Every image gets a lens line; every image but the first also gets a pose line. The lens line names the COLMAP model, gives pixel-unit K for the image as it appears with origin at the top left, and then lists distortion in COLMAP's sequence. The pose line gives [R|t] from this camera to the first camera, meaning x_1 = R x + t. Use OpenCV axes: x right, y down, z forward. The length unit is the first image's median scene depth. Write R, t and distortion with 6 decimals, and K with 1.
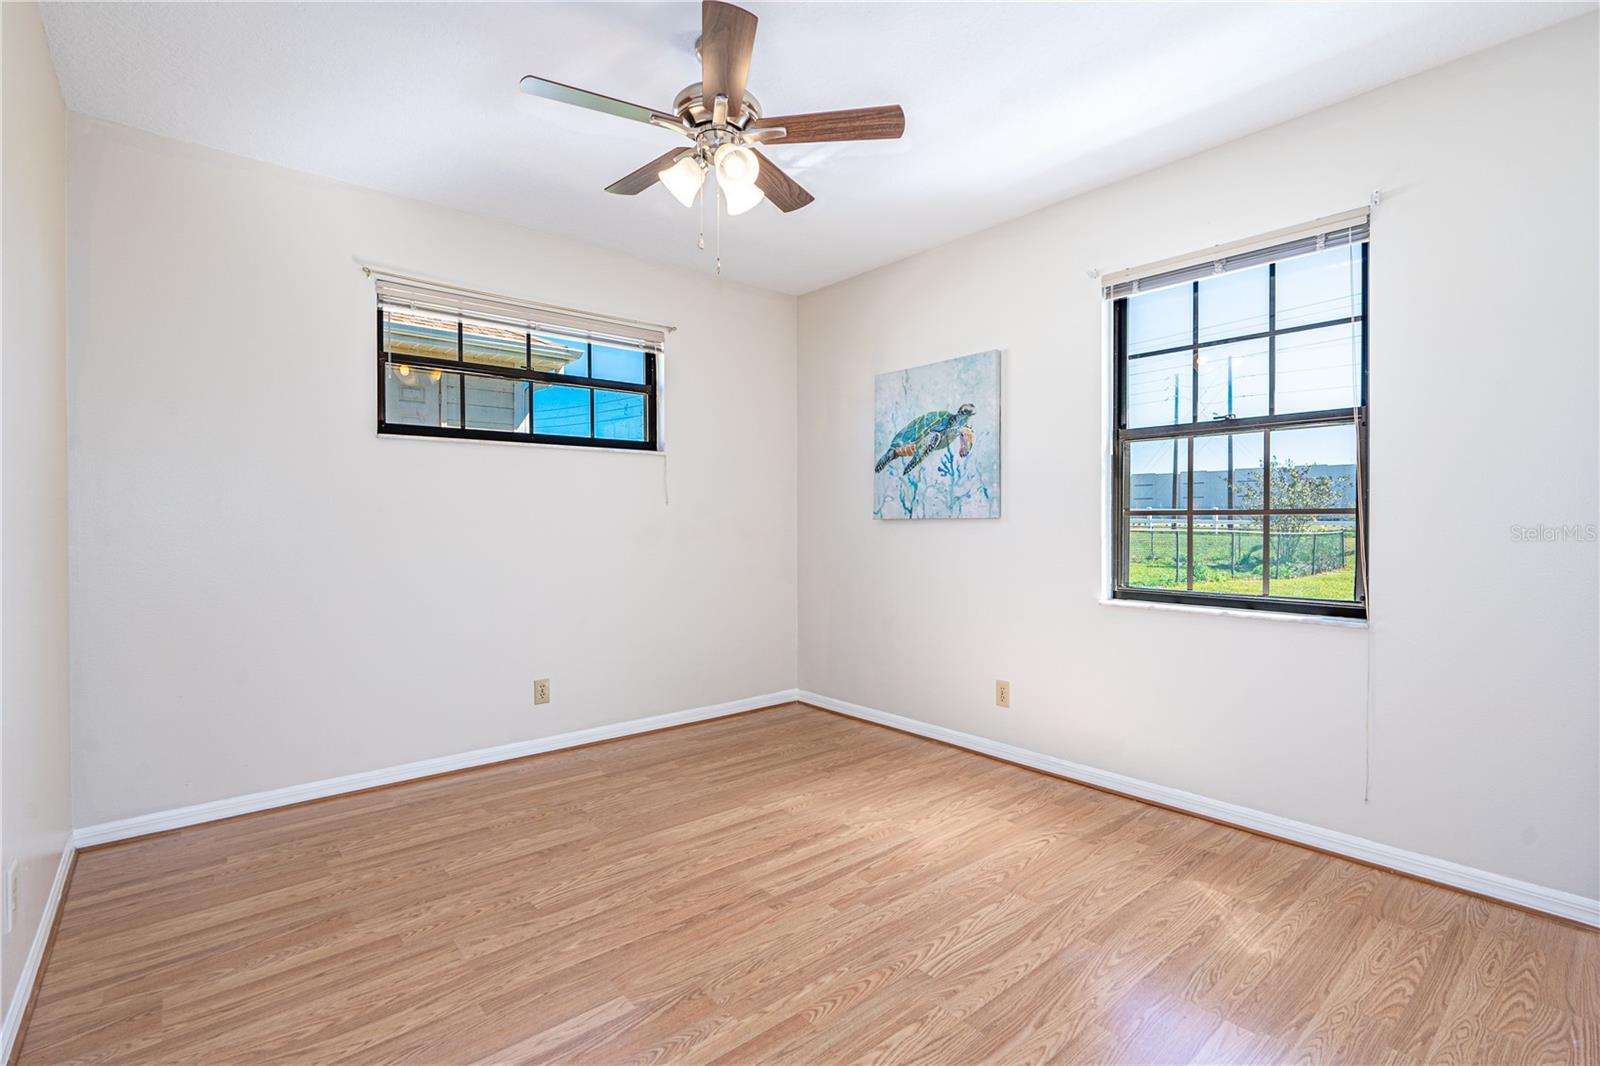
lens RADIAL K [[730.7, 0, 793.3], [0, 730.7, 518.5], [0, 0, 1]] dist [-0.010229, 0.001478]
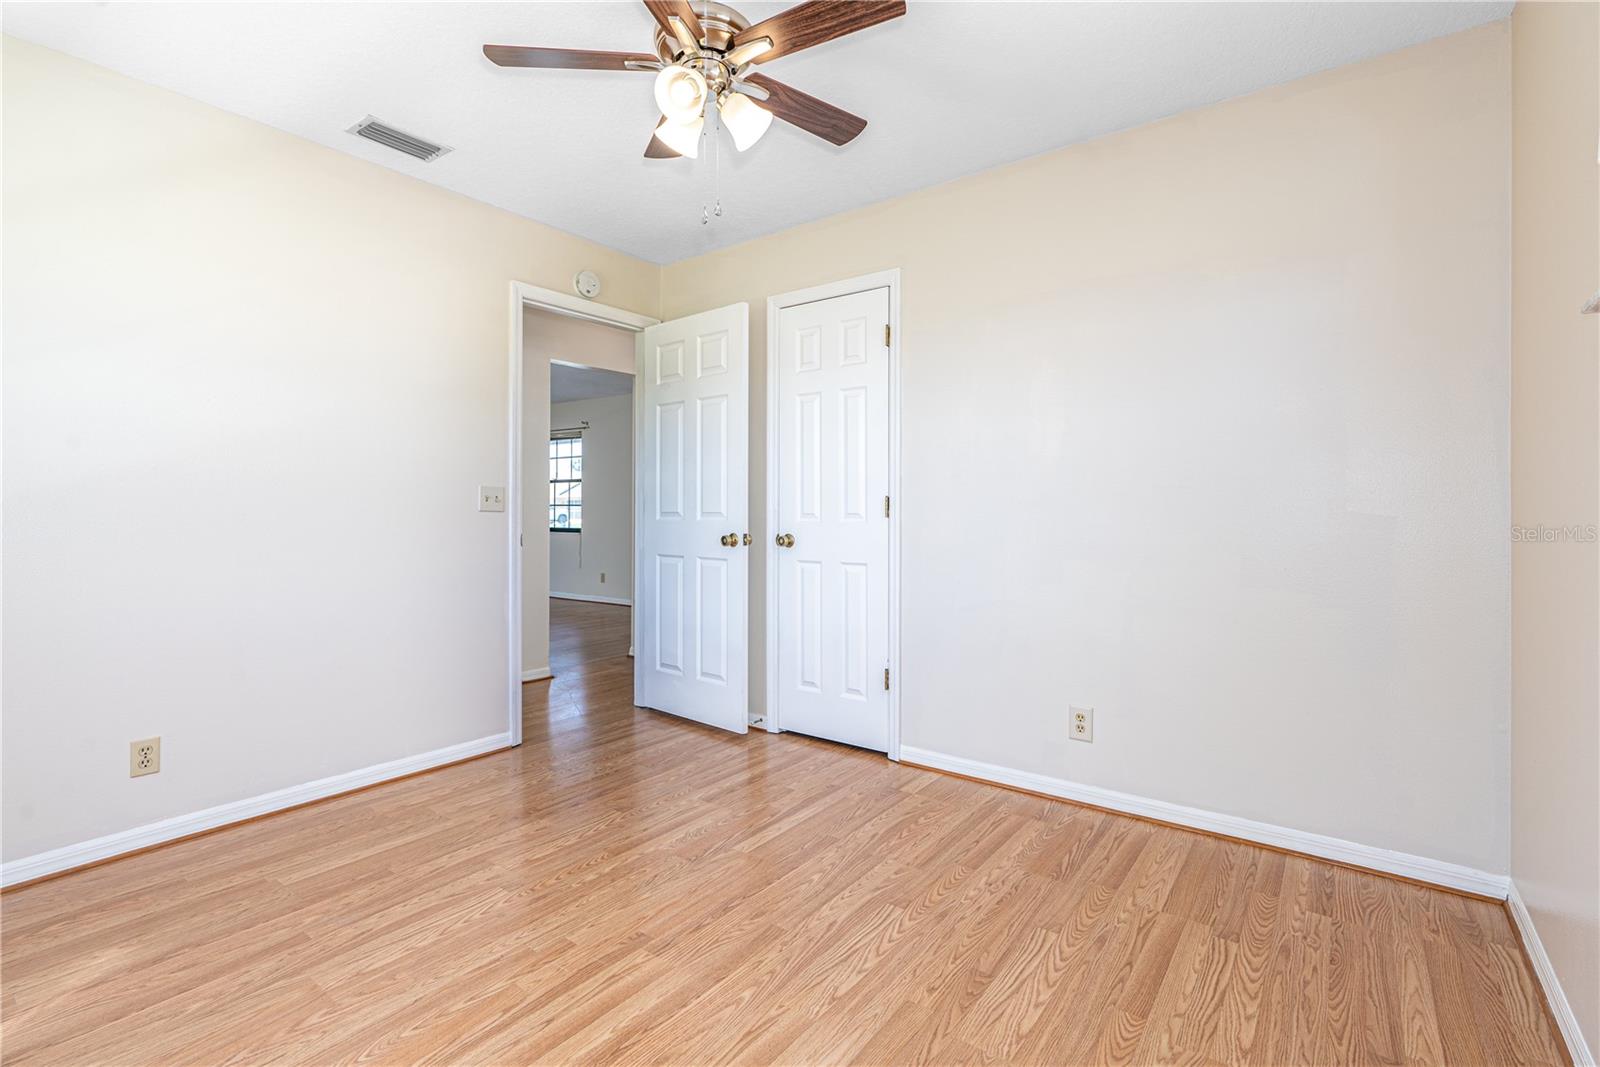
lens RADIAL K [[730.7, 0, 792.1], [0, 730.7, 527.5], [0, 0, 1]] dist [-0.010229, 0.001478]
pose [[-0.975065, 0.005831, -0.221841, -0.012869], [0.003103, 0.999915, 0.012645, 0.018836], [0.221896, 0.011641, -0.975001, 1.922819]]
